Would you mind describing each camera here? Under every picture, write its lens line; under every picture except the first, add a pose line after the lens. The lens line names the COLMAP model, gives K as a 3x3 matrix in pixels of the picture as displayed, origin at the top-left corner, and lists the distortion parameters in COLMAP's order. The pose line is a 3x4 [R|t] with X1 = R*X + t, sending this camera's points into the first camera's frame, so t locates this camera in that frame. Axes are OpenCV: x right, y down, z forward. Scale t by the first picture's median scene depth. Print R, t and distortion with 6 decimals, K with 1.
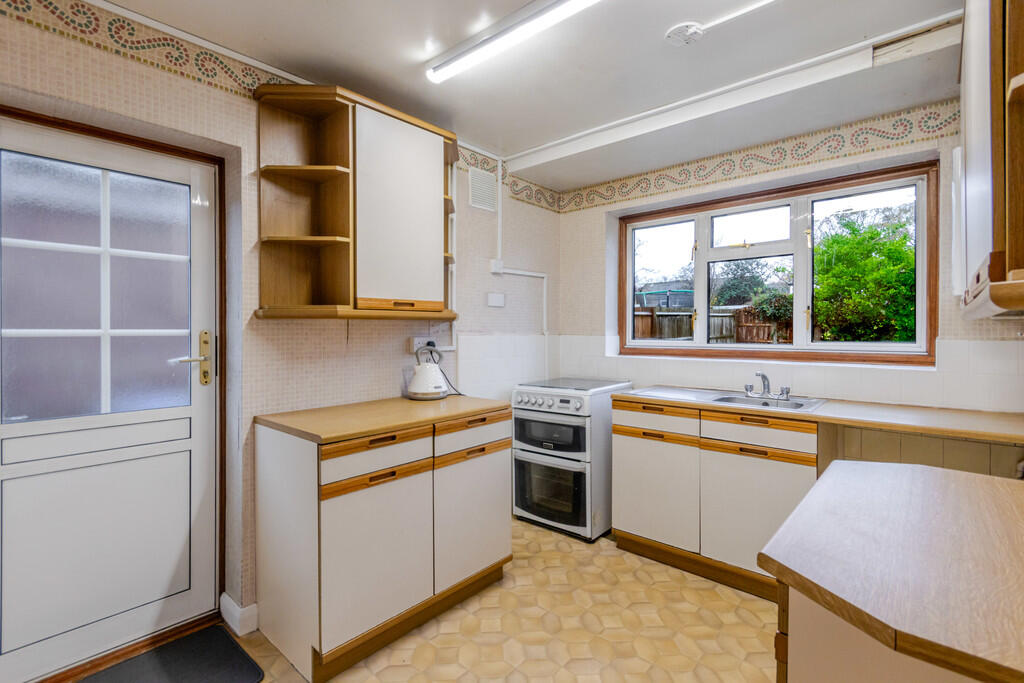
lens RADIAL K [[479.8, 0, 507.2], [0, 479.8, 333.2], [0, 0, 1]] dist [0.002502, 0.000229]
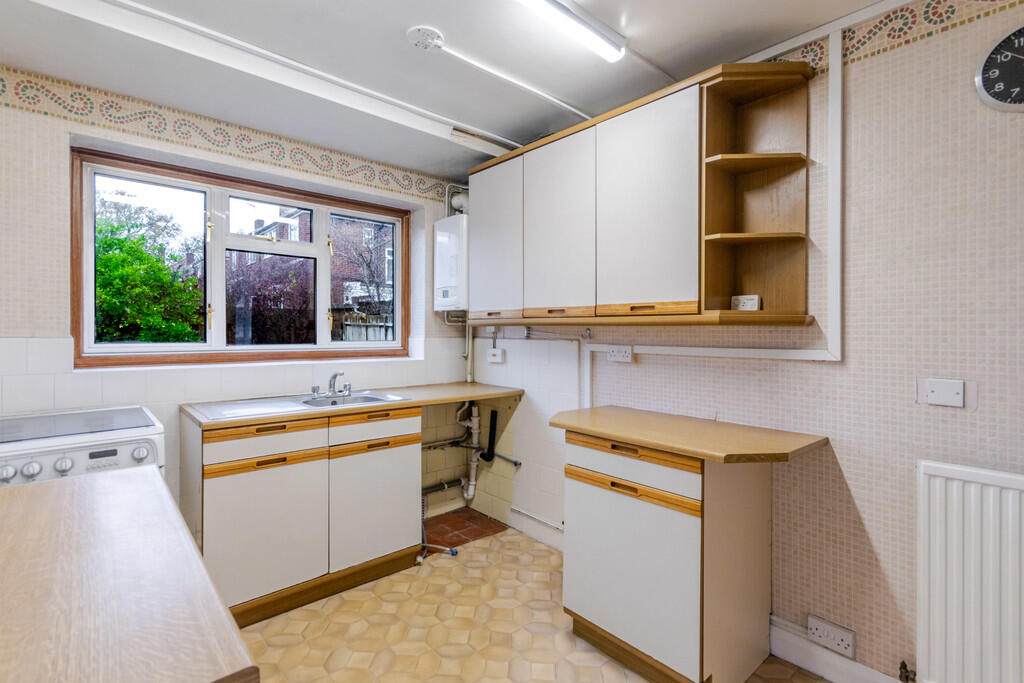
lens RADIAL K [[479.8, 0, 507.2], [0, 479.8, 333.2], [0, 0, 1]] dist [0.002502, 0.000229]
pose [[0.106866, -0.001823, 0.994272, -0.348687], [-0.001181, 0.999997, 0.001960, -0.002865], [-0.994273, -0.001384, 0.106864, 0.407698]]
